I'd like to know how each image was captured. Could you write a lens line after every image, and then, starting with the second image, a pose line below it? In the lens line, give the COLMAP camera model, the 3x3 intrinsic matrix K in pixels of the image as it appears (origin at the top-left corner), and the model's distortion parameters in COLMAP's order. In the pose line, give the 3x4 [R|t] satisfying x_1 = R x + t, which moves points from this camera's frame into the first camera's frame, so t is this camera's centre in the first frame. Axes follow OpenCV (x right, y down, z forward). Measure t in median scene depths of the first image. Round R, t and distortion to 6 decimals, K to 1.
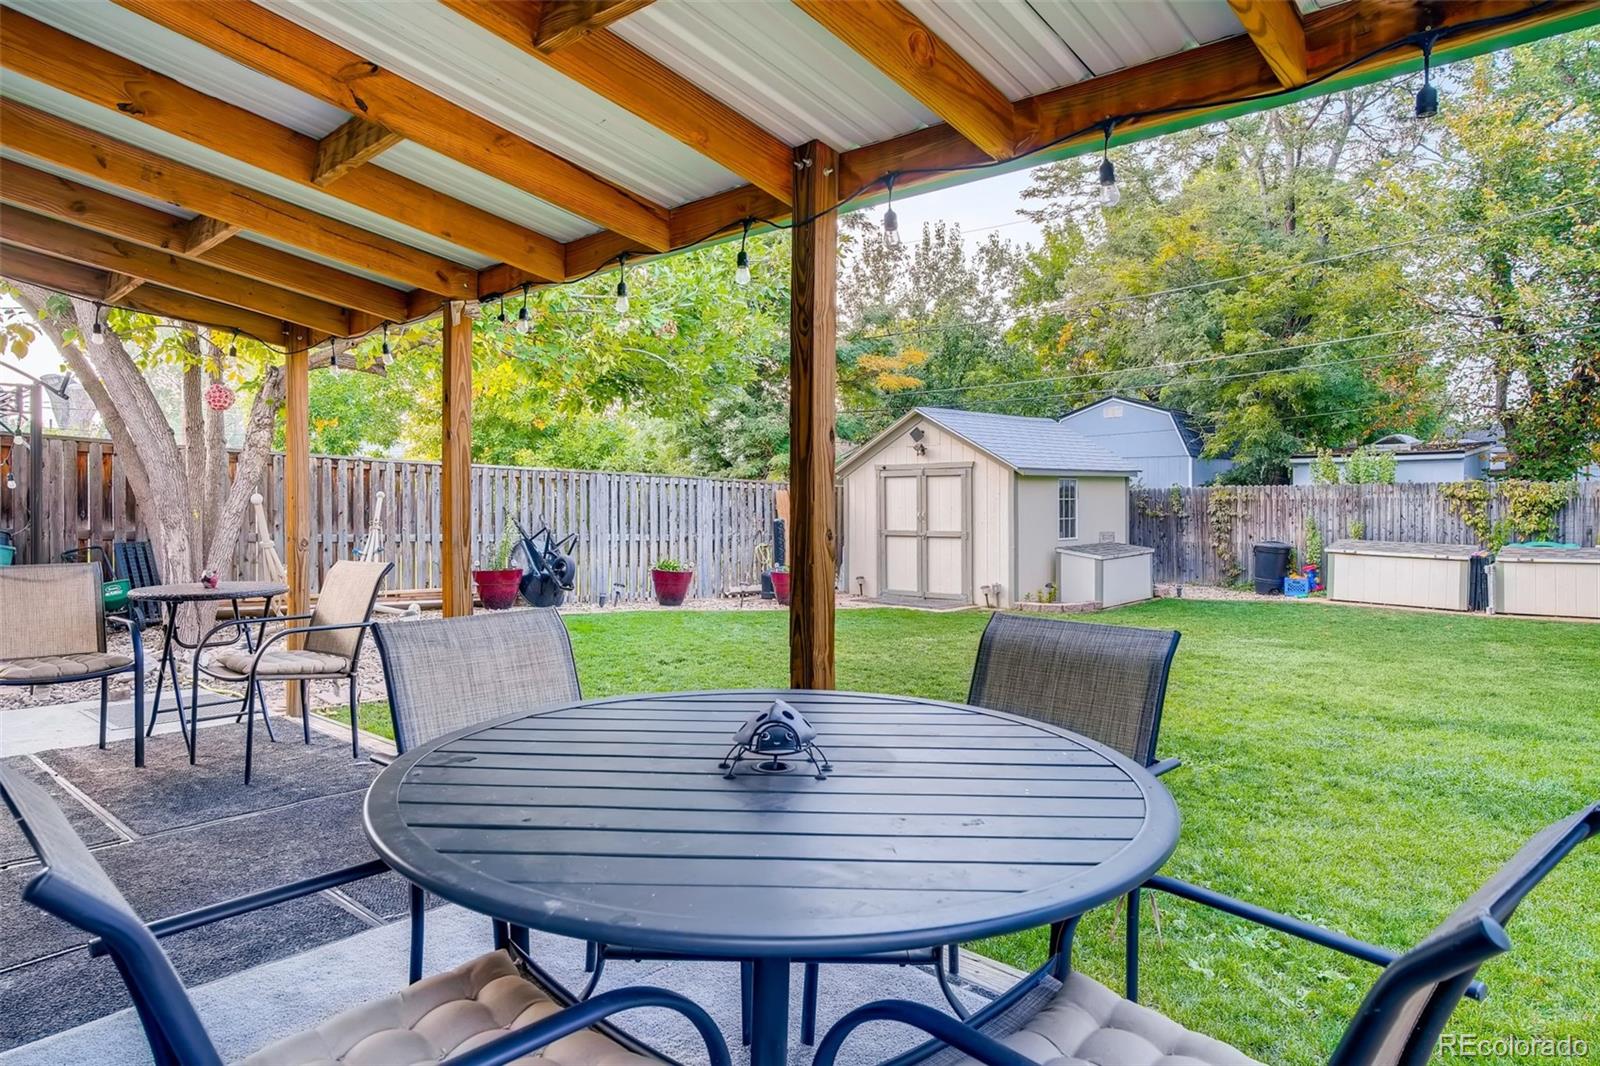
lens RADIAL K [[978.9, 0, 769.5], [0, 978.9, 520.3], [0, 0, 1]] dist [-0.001723, 0.004478]
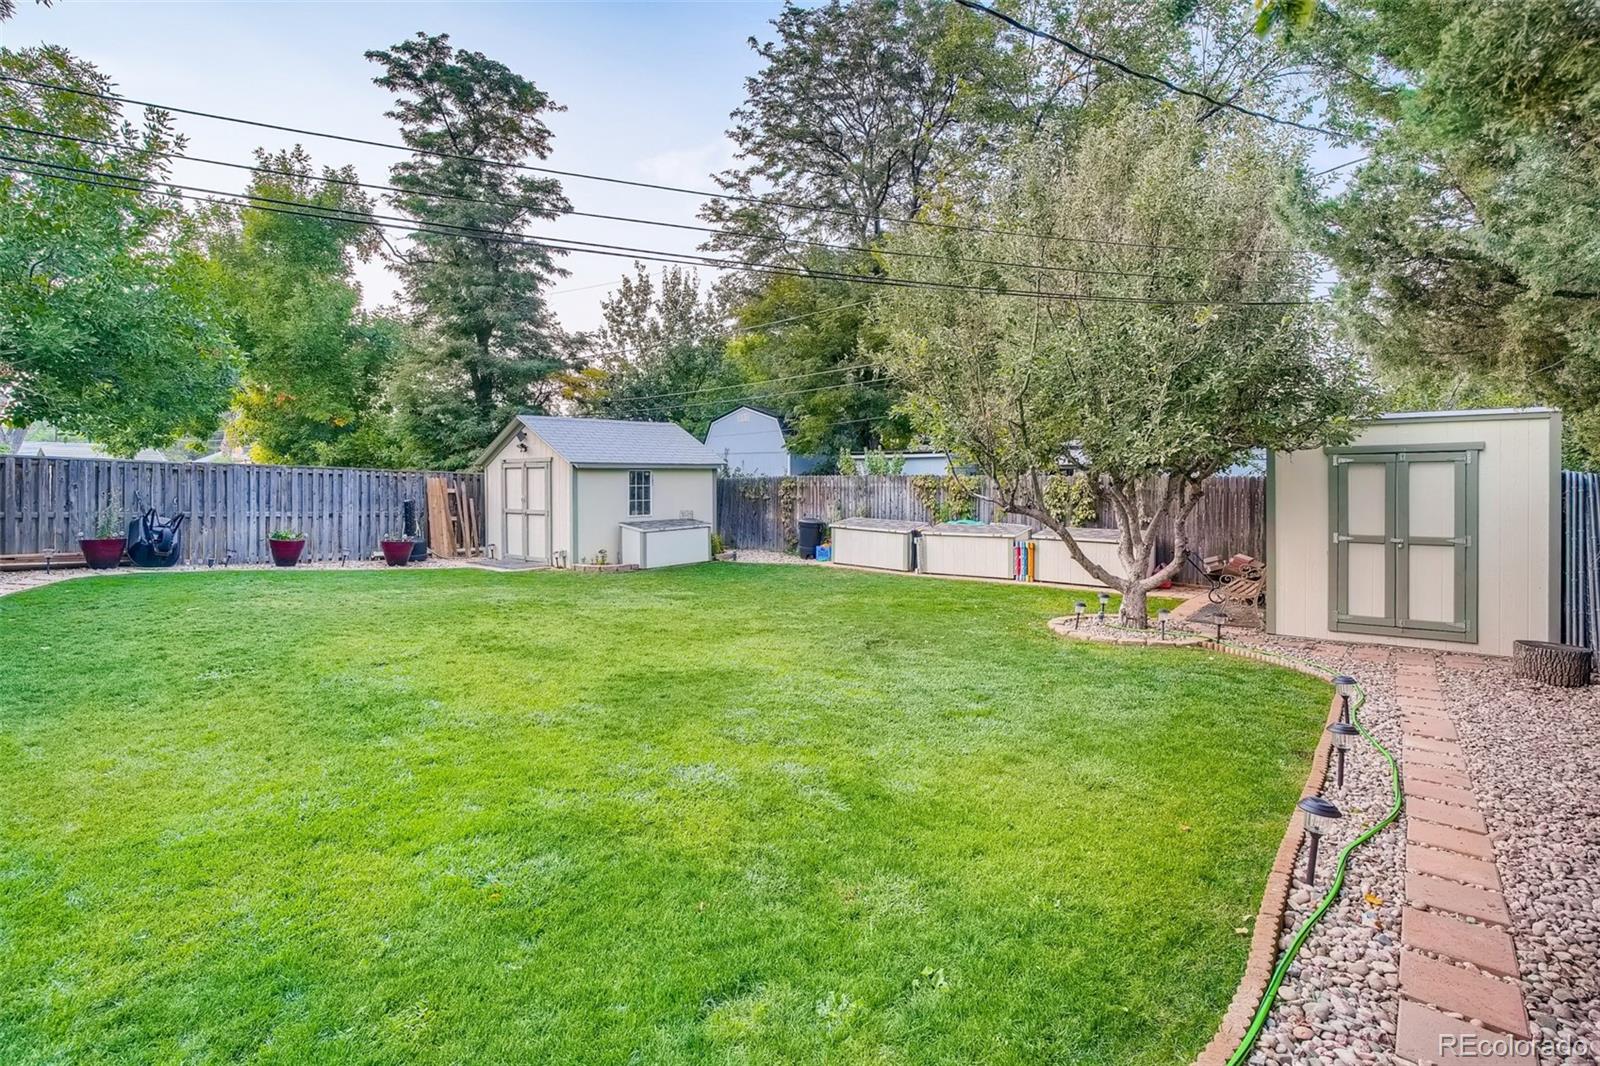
lens RADIAL K [[796.4, 0, 779.6], [0, 796.4, 498.6], [0, 0, 1]] dist [-0.036811, 0.023948]
pose [[0.999073, 0.004401, 0.042822, 0.439813], [-0.004613, 0.999978, 0.004848, -0.010665], [-0.042799, -0.005041, 0.999071, -0.073852]]
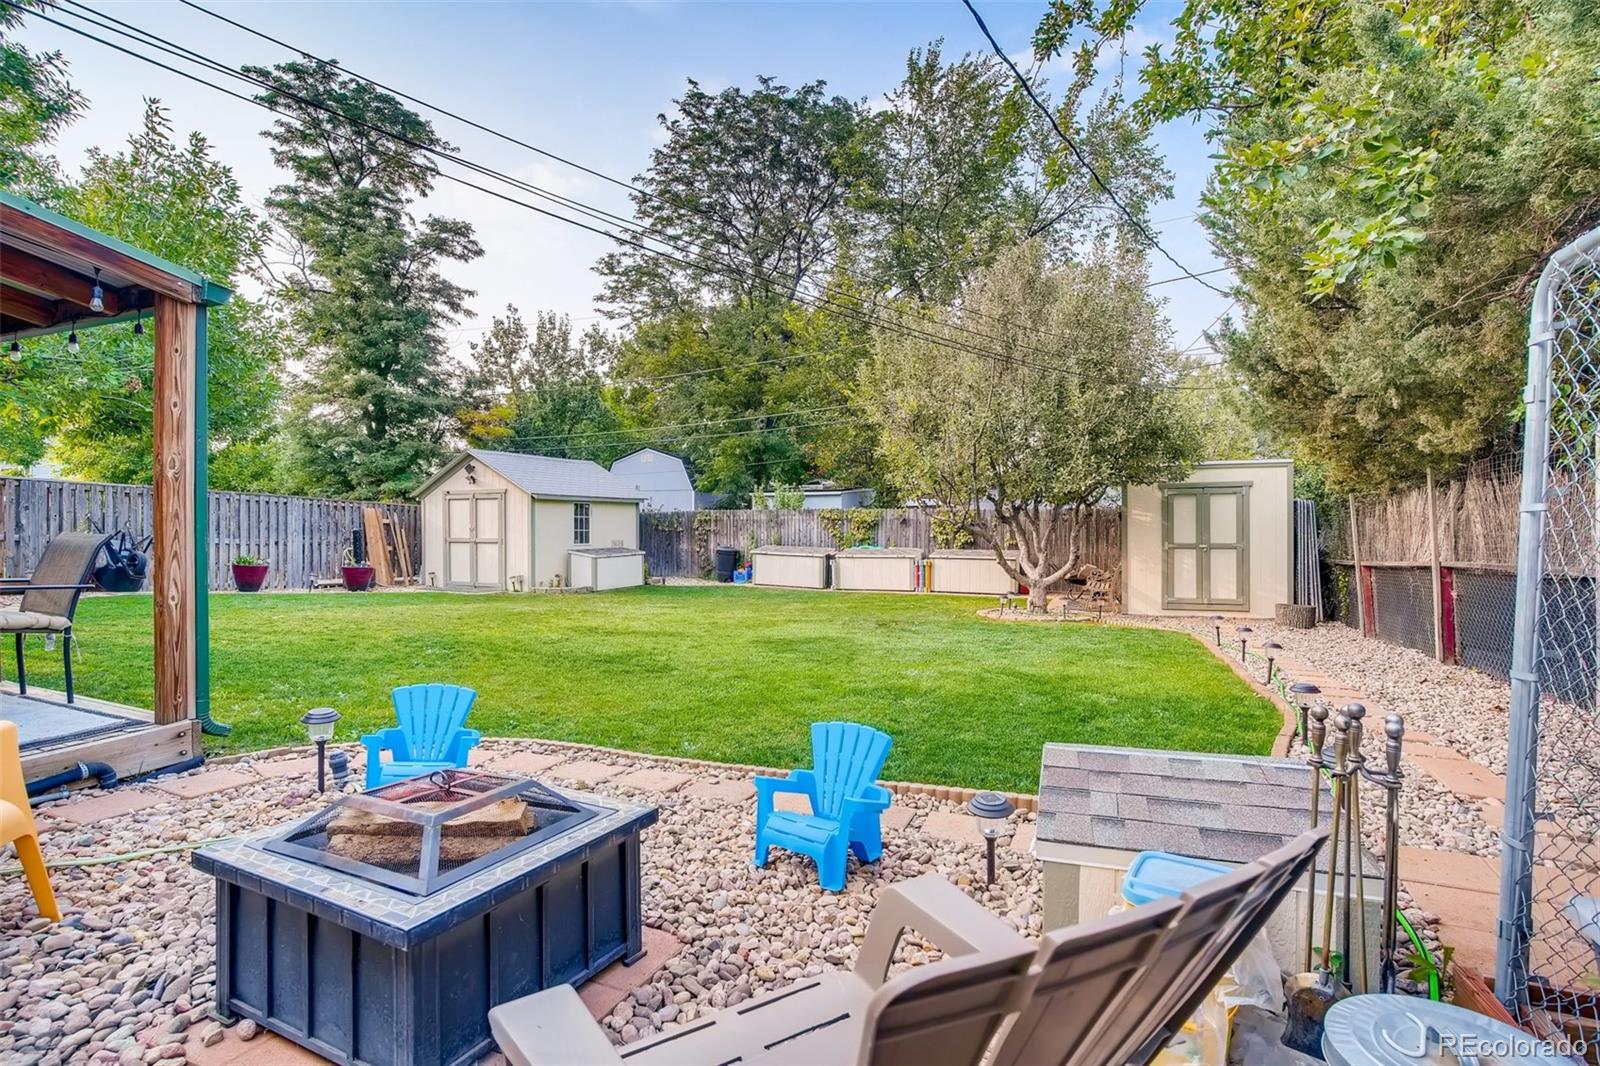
lens RADIAL K [[796.4, 0, 769.5], [0, 796.4, 547.7], [0, 0, 1]] dist [-0.036811, 0.023948]
pose [[0.950881, 0.000650, 0.309557, 0.202084], [-0.001698, 0.999994, 0.003115, 0.019255], [-0.309553, -0.003487, 0.950876, -0.191592]]
